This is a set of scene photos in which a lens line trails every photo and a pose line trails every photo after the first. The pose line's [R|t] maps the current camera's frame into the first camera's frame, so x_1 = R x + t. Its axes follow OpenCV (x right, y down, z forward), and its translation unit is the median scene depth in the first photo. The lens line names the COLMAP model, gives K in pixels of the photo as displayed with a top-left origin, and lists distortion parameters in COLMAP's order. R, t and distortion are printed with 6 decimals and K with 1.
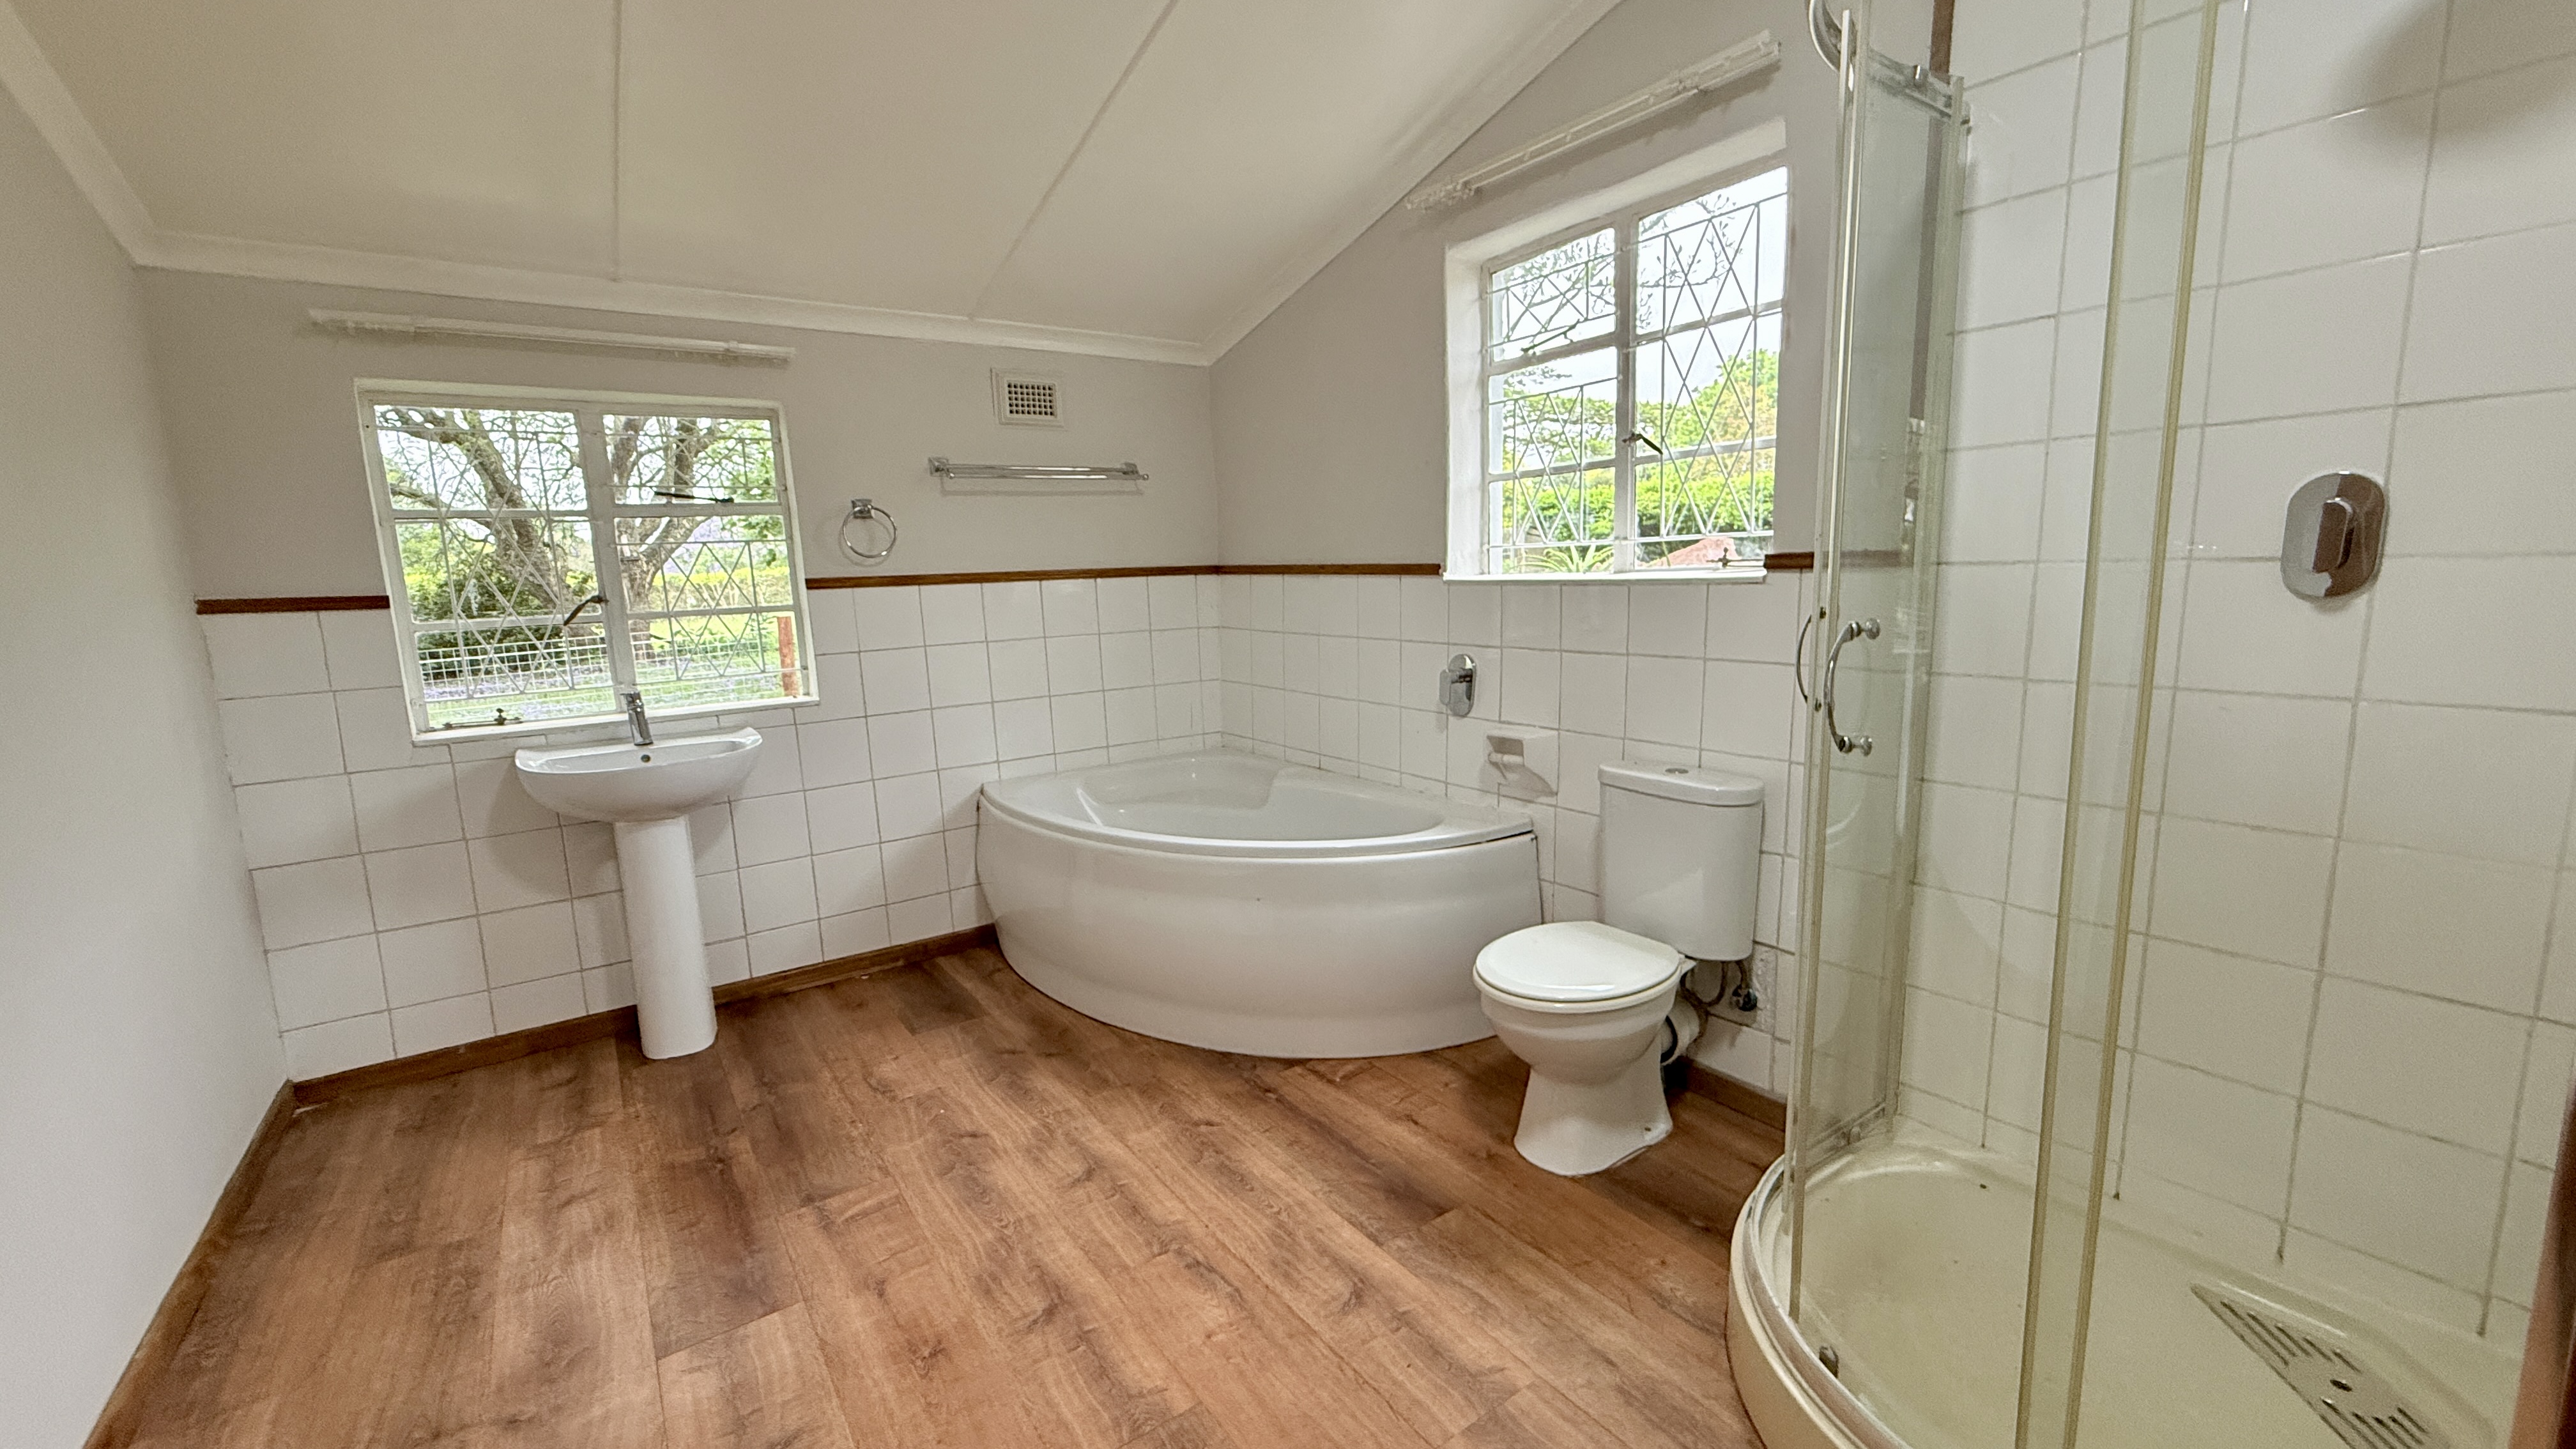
lens RADIAL K [[1026.5, 0, 1286.1], [0, 1026.5, 723.7], [0, 0, 1]] dist [-0.000876, 0.000539]
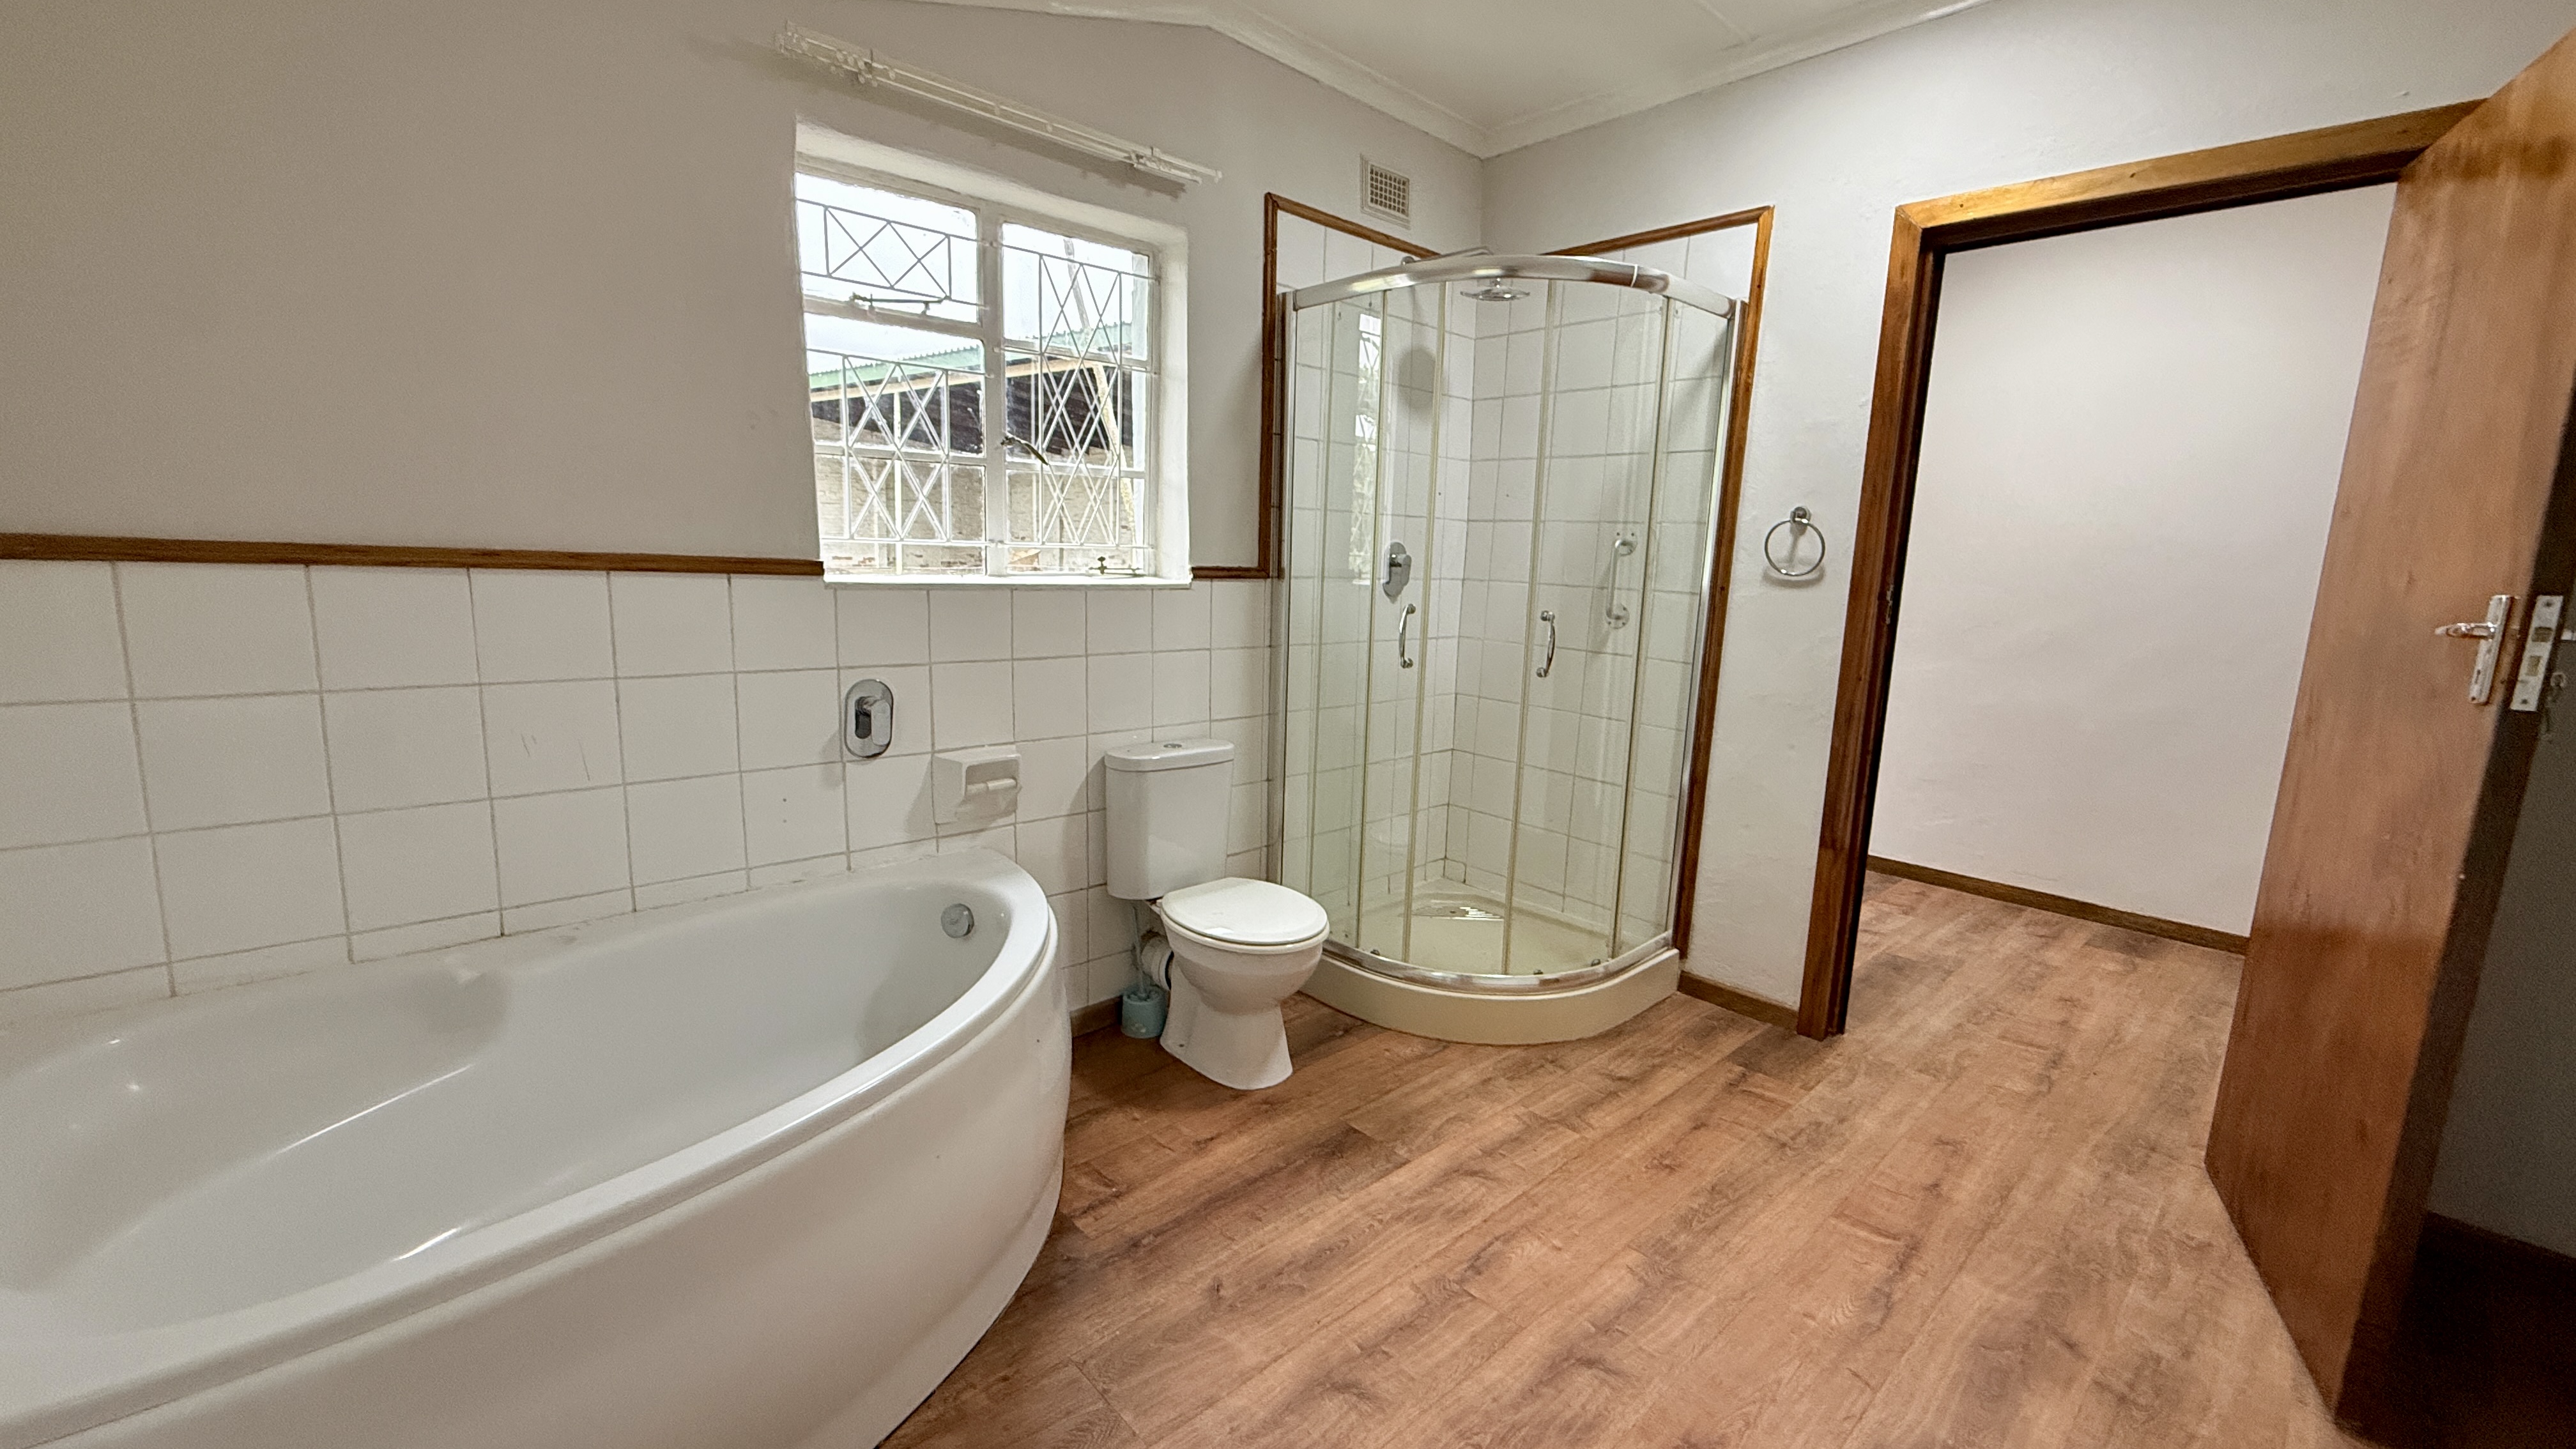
lens RADIAL K [[1026.5, 0, 1280.0], [0, 1026.5, 725.1], [0, 0, 1]] dist [-0.000876, 0.000539]
pose [[-0.124688, -0.140001, 0.982269, -0.768231], [0.123451, 0.980113, 0.155365, -0.140905], [-0.984486, 0.140635, -0.104925, 0.951288]]
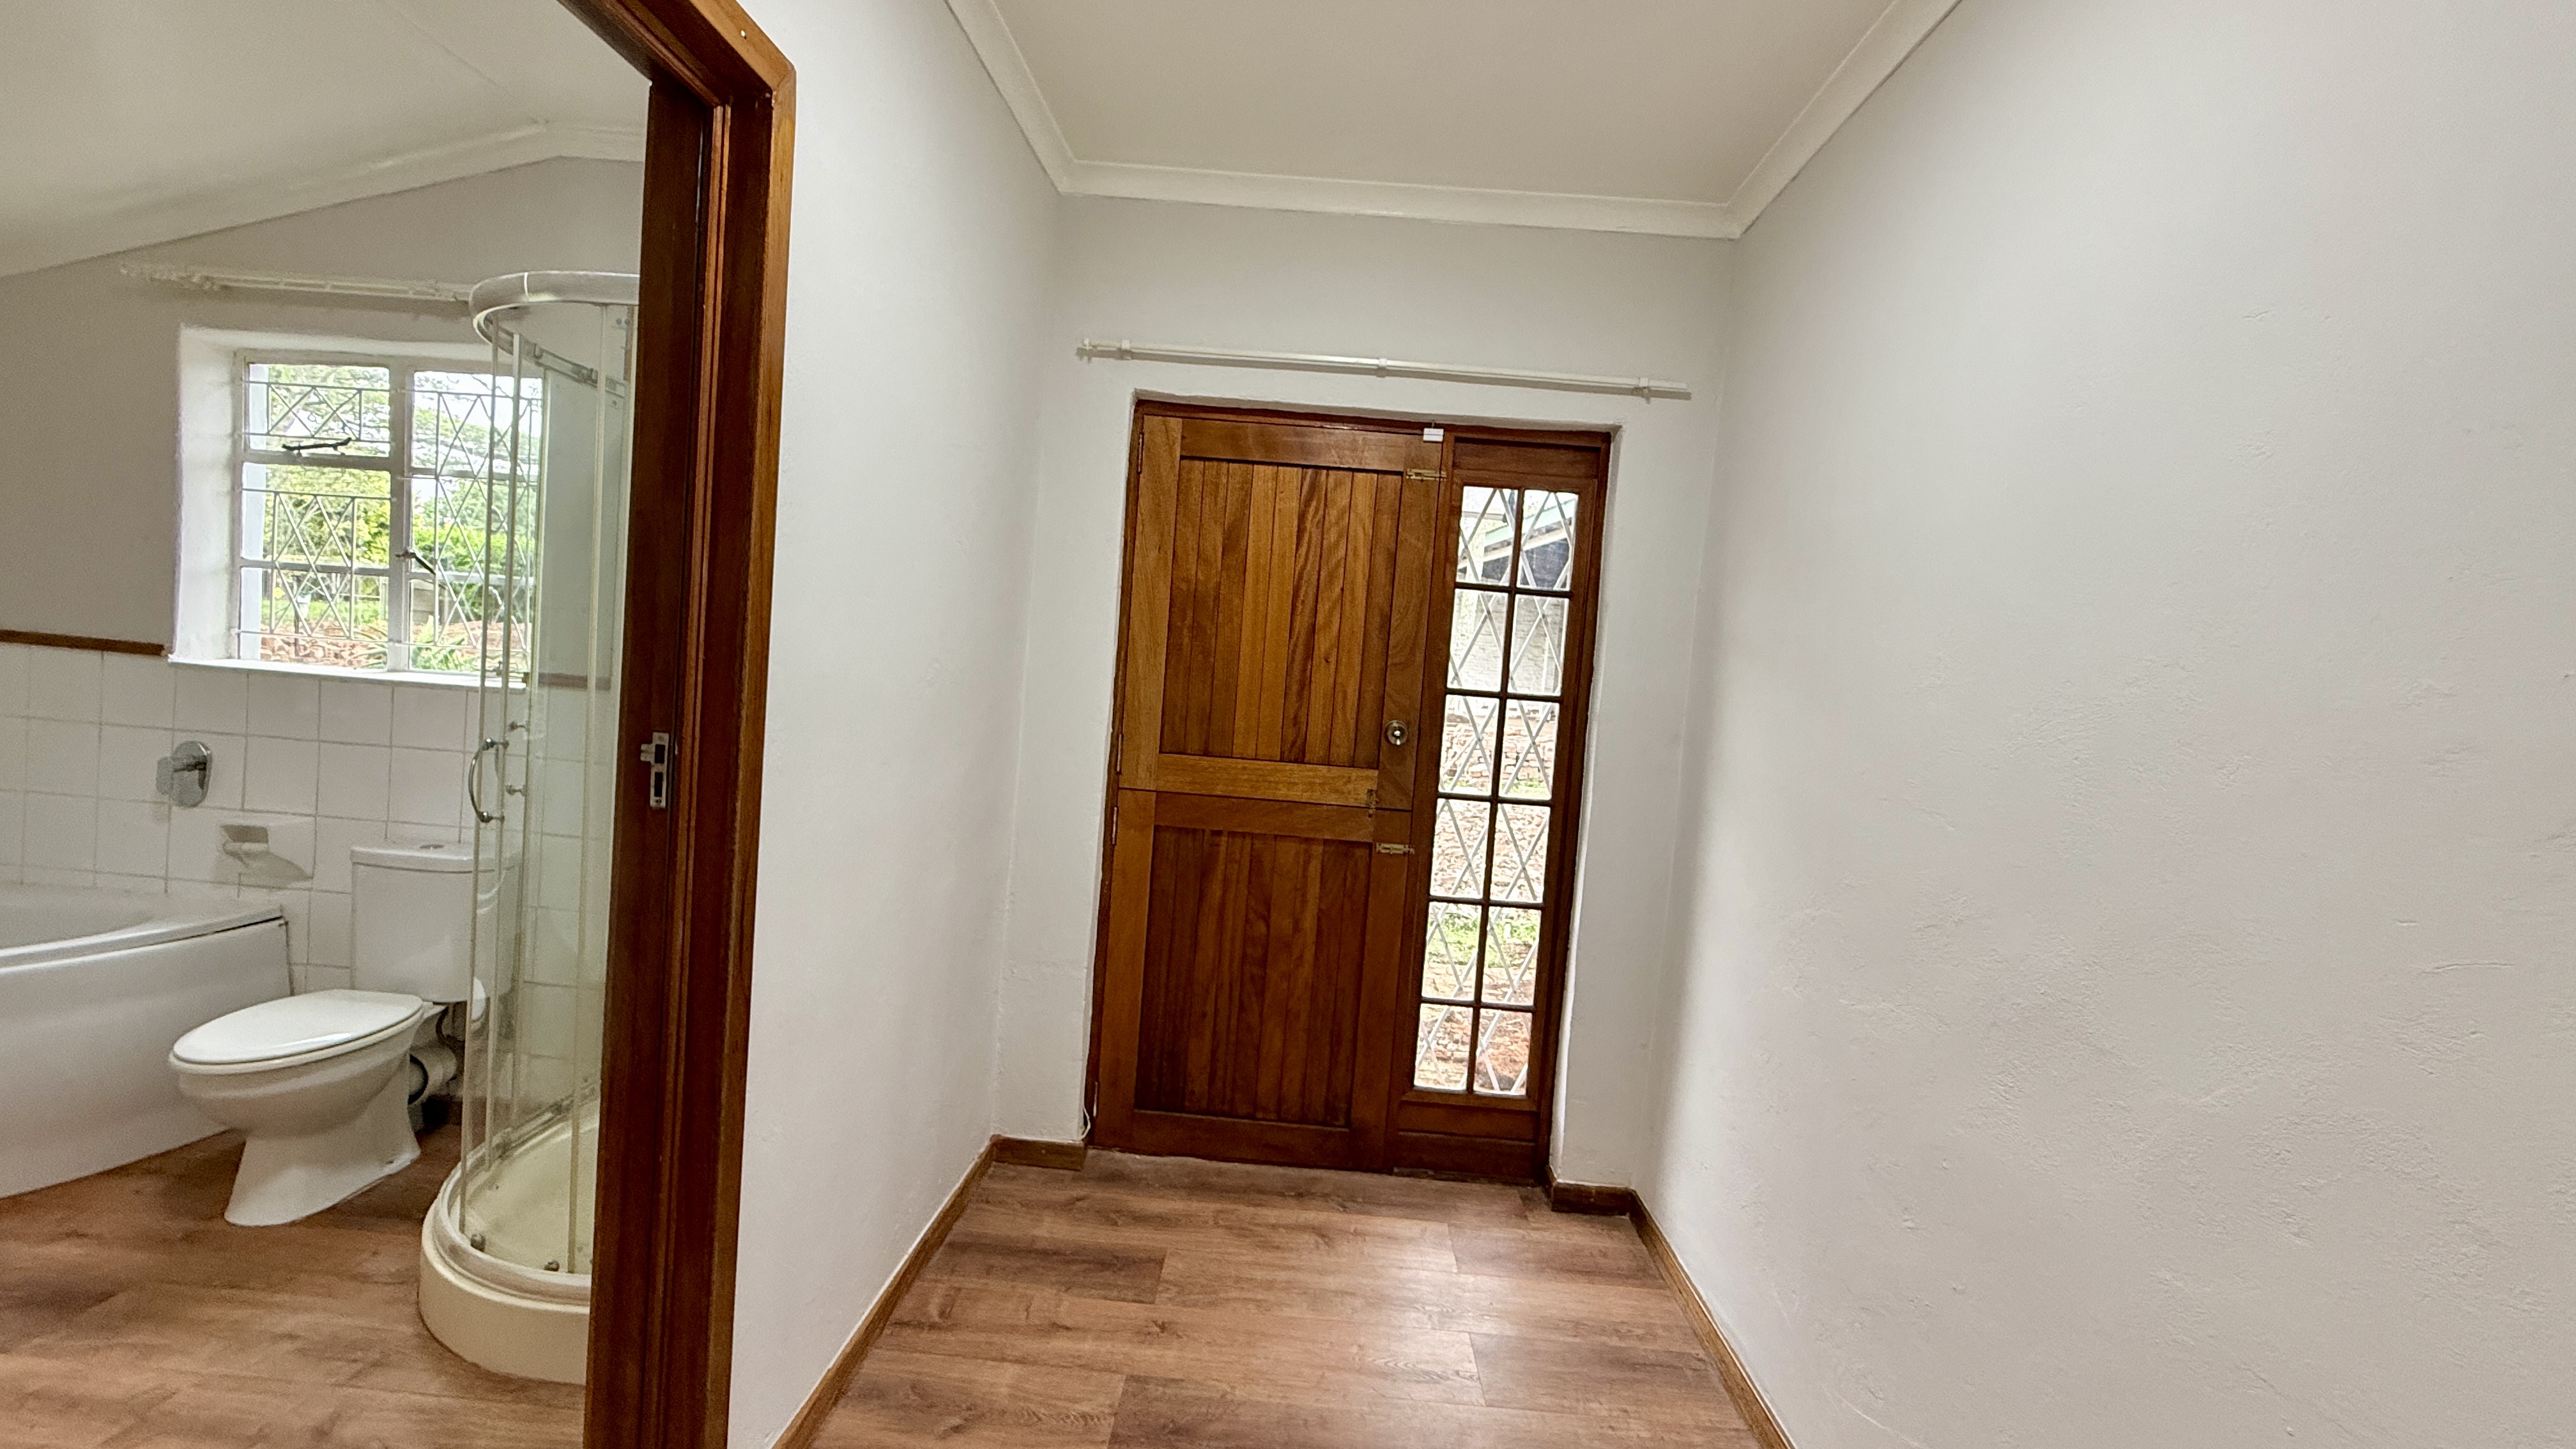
lens RADIAL K [[1026.5, 0, 1269.1], [0, 1026.5, 729.4], [0, 0, 1]] dist [-0.000876, 0.000539]
pose [[0.603149, 0.031132, 0.797021, 0.016628], [0.030938, 0.997573, -0.062379, 0.015087], [-0.797029, 0.062282, 0.600722, -0.458073]]
